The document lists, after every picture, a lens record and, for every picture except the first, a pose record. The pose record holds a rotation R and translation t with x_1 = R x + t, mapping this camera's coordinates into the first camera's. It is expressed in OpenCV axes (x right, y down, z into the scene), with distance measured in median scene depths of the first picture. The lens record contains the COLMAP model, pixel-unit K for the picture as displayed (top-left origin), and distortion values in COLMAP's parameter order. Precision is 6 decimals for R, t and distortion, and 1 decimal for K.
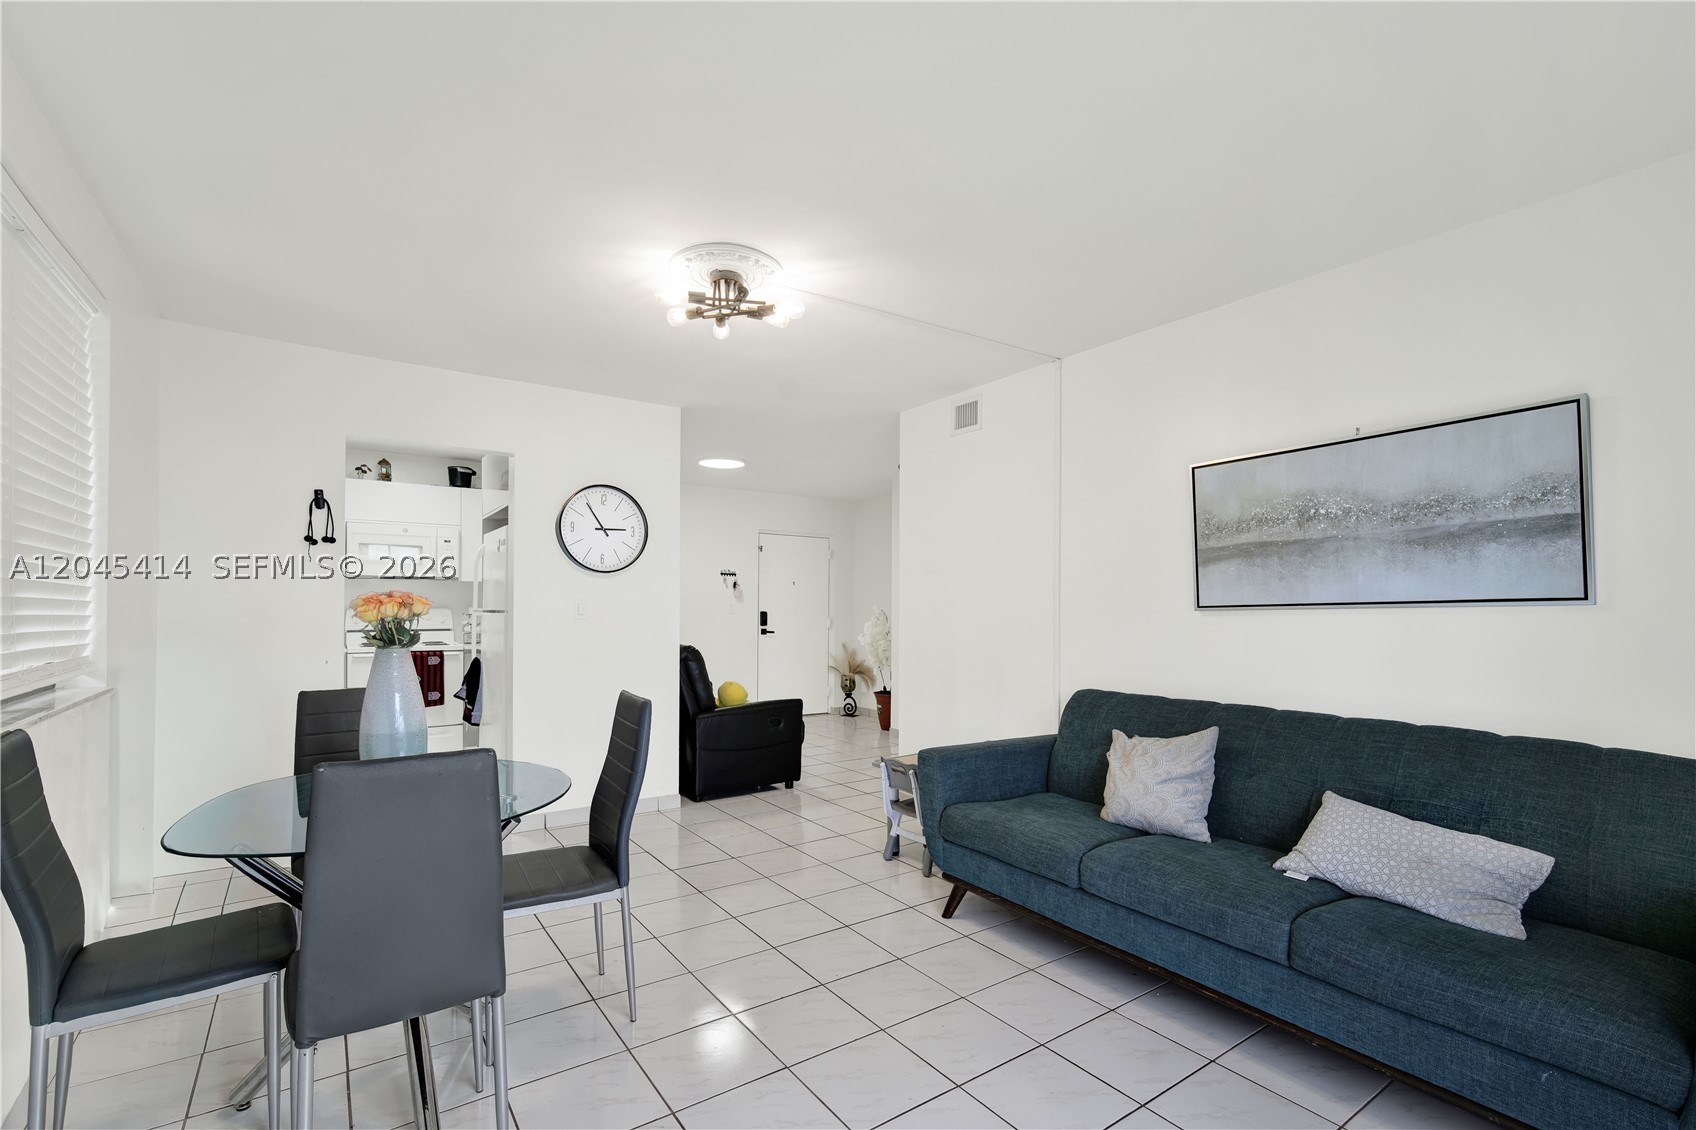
lens RADIAL K [[740.7, 0, 881.9], [0, 740.7, 602.7], [0, 0, 1]] dist [-0.004783, 0.000656]
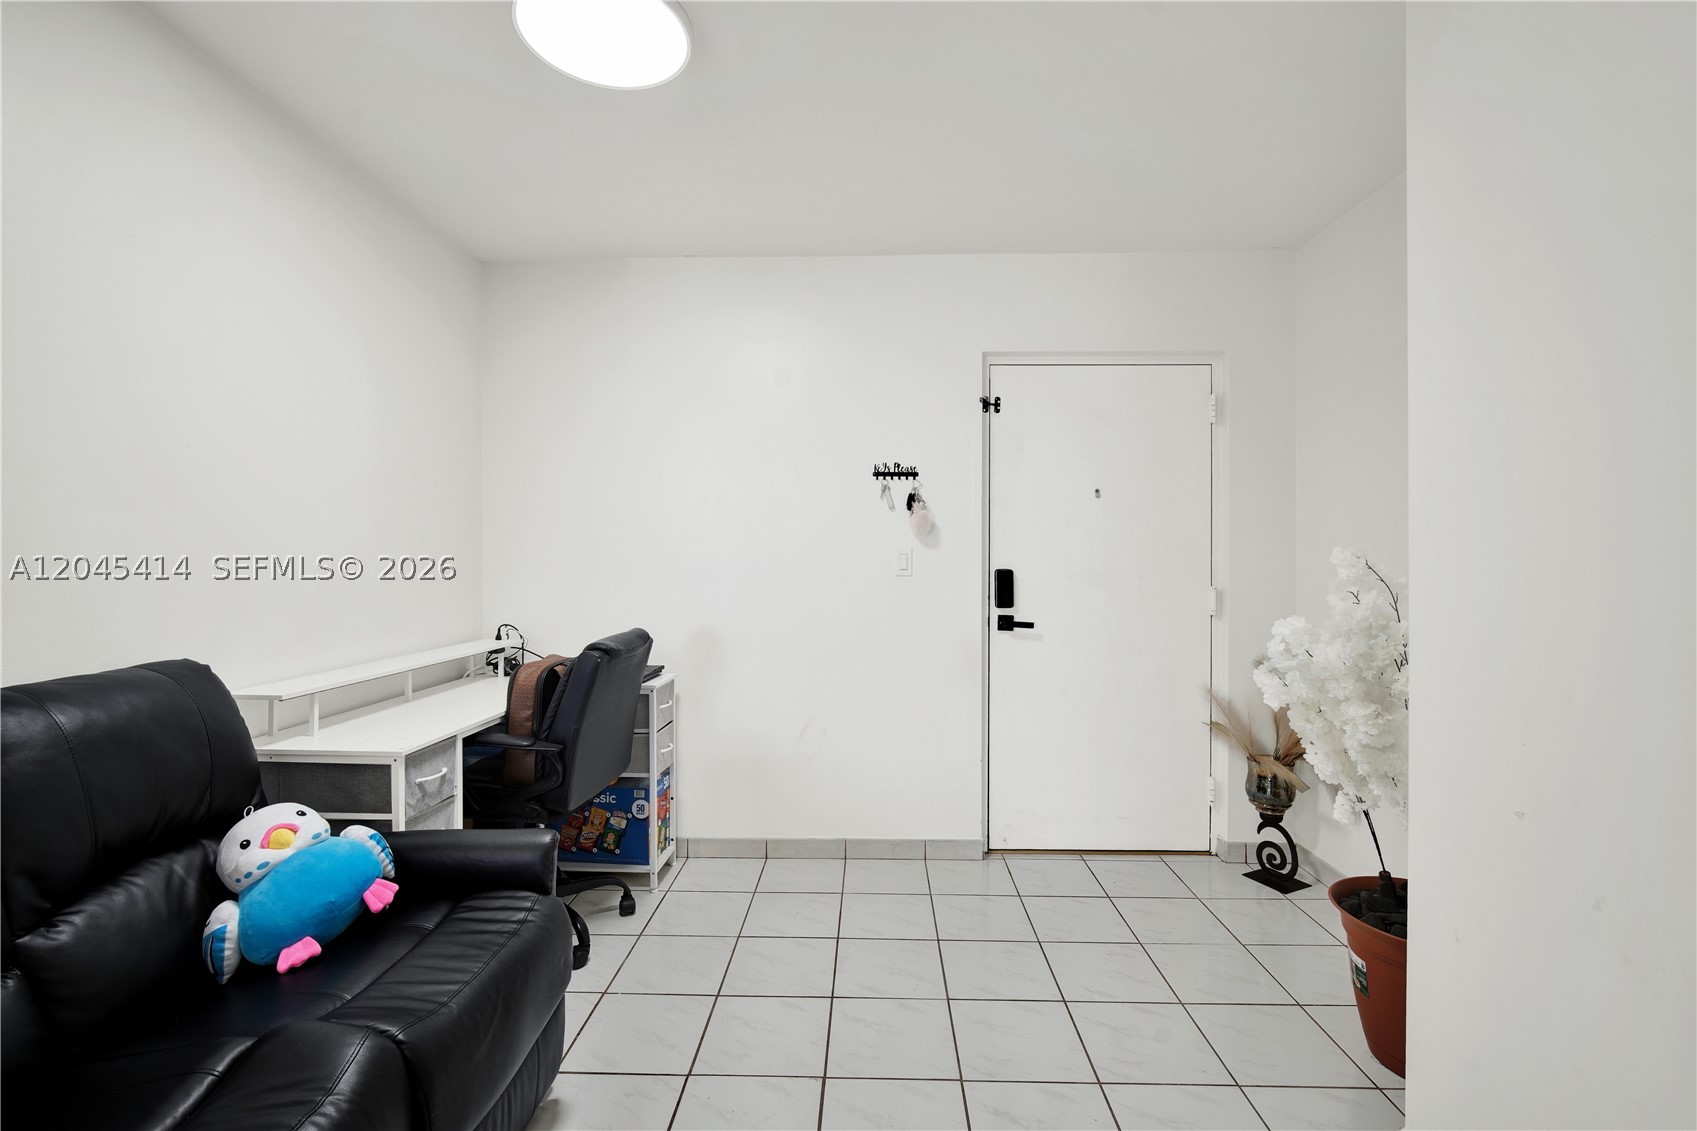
lens RADIAL K [[741.2, 0, 883.5], [0, 741.2, 550.2], [0, 0, 1]] dist [-0.004783, 0.000656]
pose [[0.797895, -0.013346, -0.602648, 0.038812], [0.011581, 0.999910, -0.006810, 0.007386], [0.602685, -0.001545, 0.797978, 1.314129]]
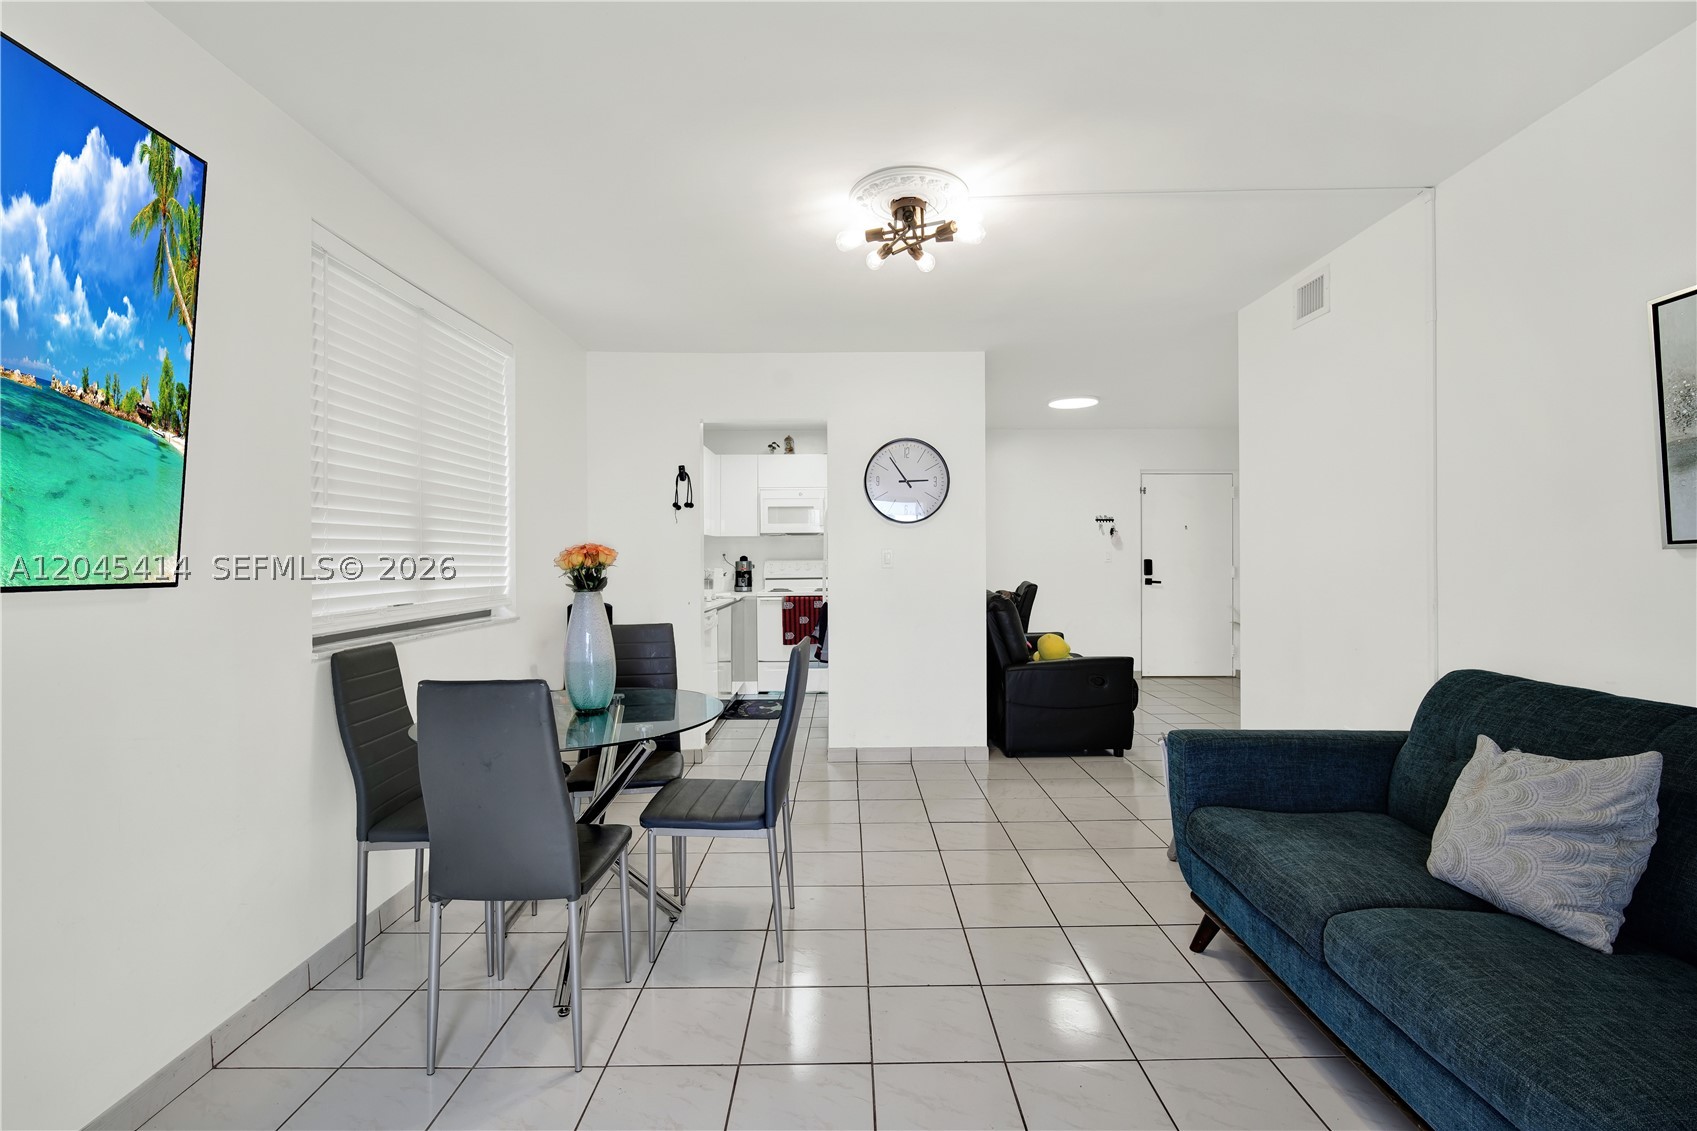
lens RADIAL K [[741.2, 0, 875.9], [0, 741.2, 555.7], [0, 0, 1]] dist [-0.004783, 0.000656]
pose [[0.818844, -0.013381, -0.573860, 0.178290], [0.016036, 0.999871, -0.000433, 0.004794], [0.573792, -0.008847, 0.818953, 0.120359]]
